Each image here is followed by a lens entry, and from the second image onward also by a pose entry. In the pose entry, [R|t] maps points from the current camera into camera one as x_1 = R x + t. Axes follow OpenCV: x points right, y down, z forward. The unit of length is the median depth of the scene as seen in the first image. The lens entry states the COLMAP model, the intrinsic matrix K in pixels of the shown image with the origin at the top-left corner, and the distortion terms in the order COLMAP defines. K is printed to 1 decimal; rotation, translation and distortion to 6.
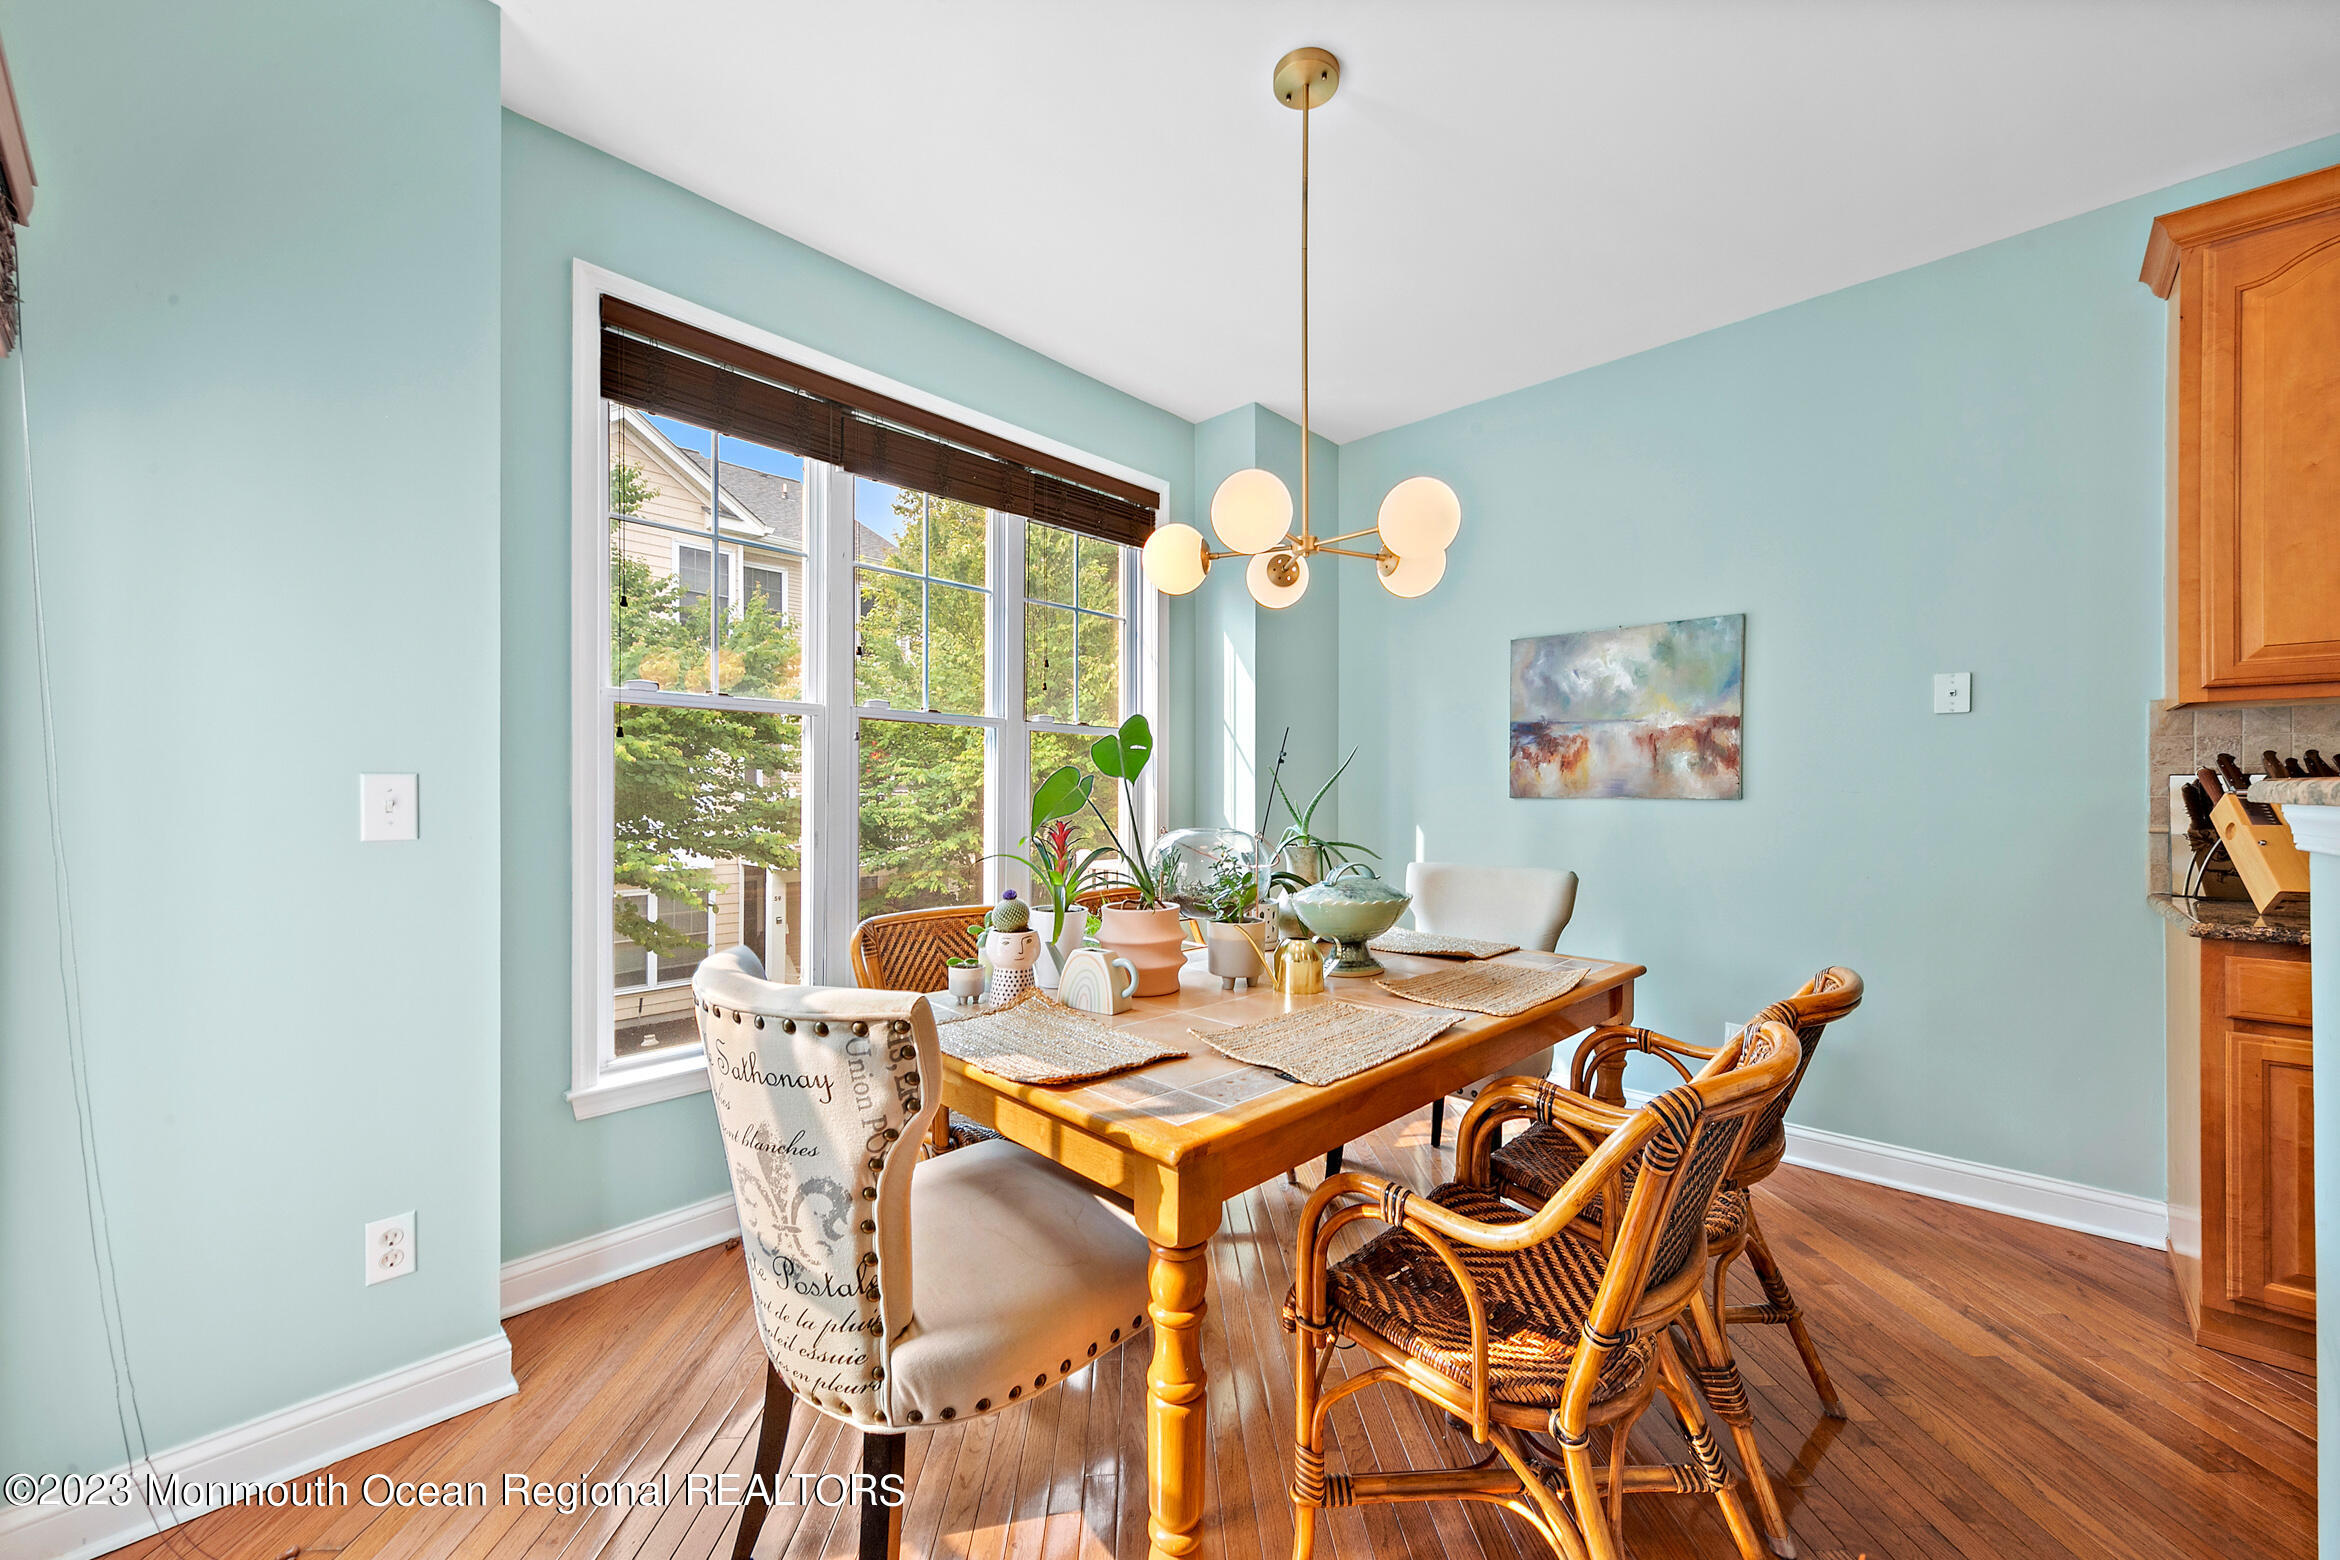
lens RADIAL K [[942.2, 0, 1176.2], [0, 942.2, 795.5], [0, 0, 1]] dist [-0.001845, -0.000122]
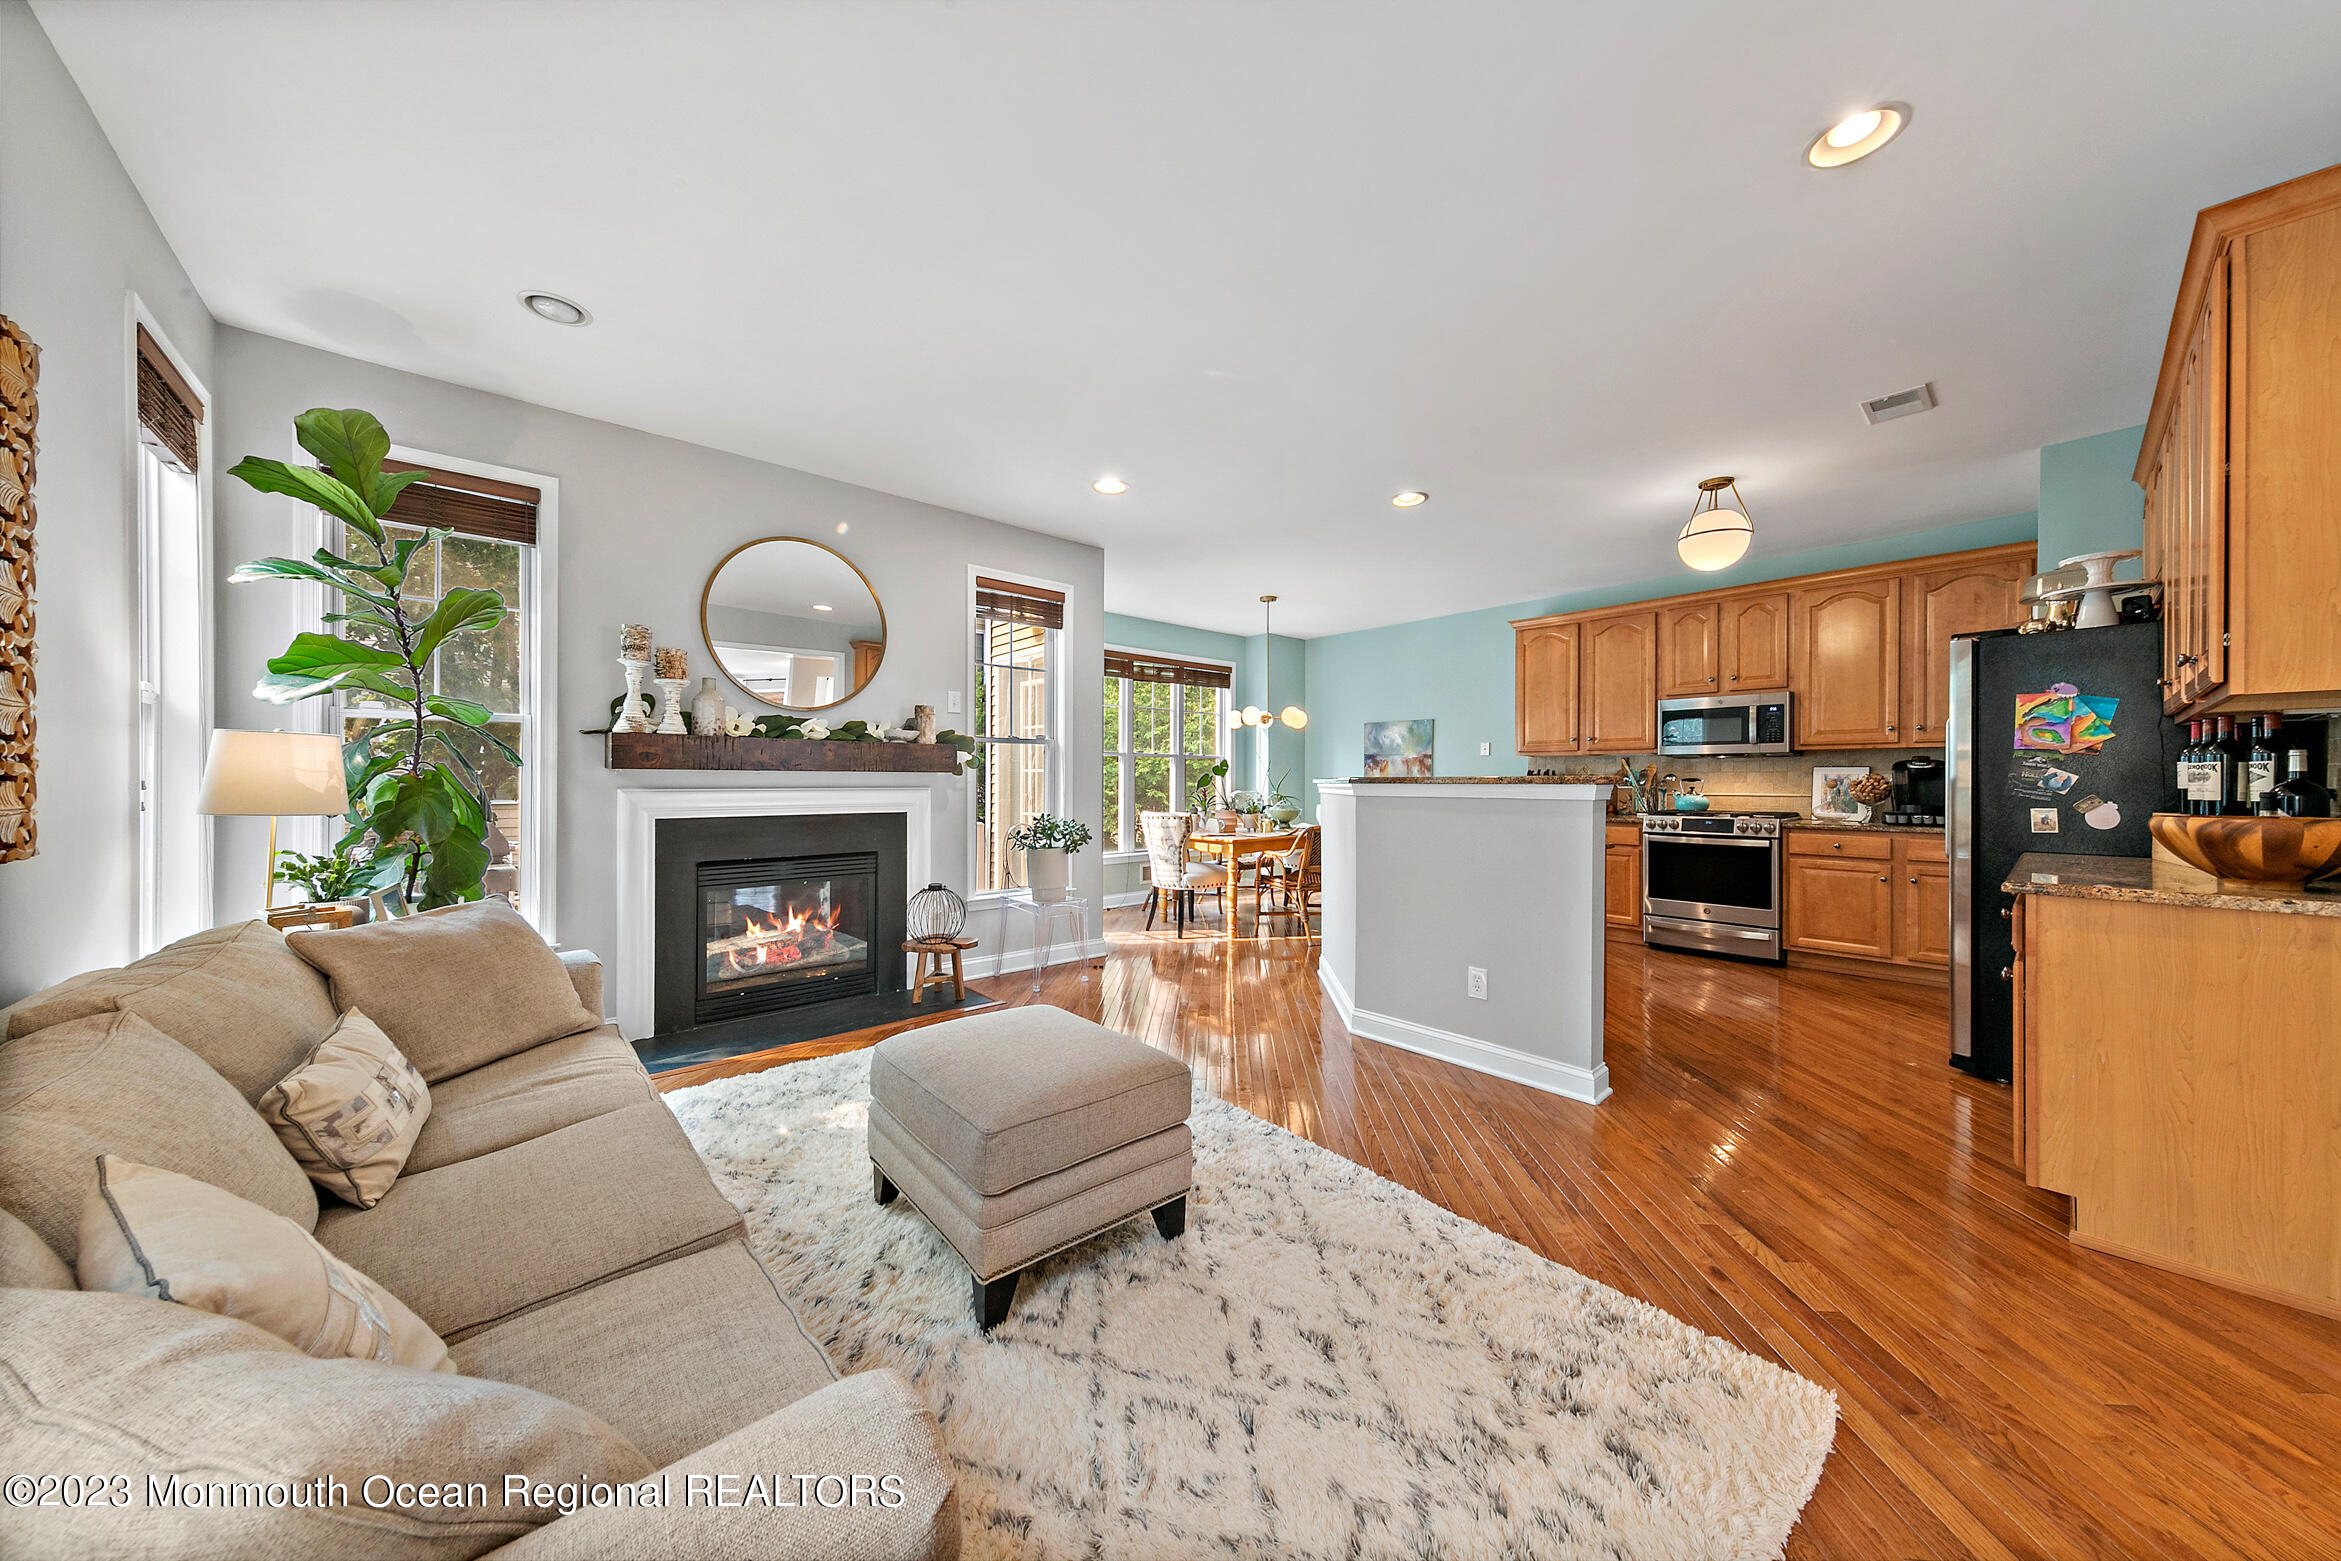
lens RADIAL K [[807.6, 0, 1171.3], [0, 807.6, 773.3], [0, 0, 1]] dist [-0.000393, -0.000067]
pose [[0.995167, 0.000581, -0.098191, 0.041737], [-0.000035, 0.999985, 0.005564, -0.039265], [0.098193, -0.005534, 0.995152, -1.479432]]
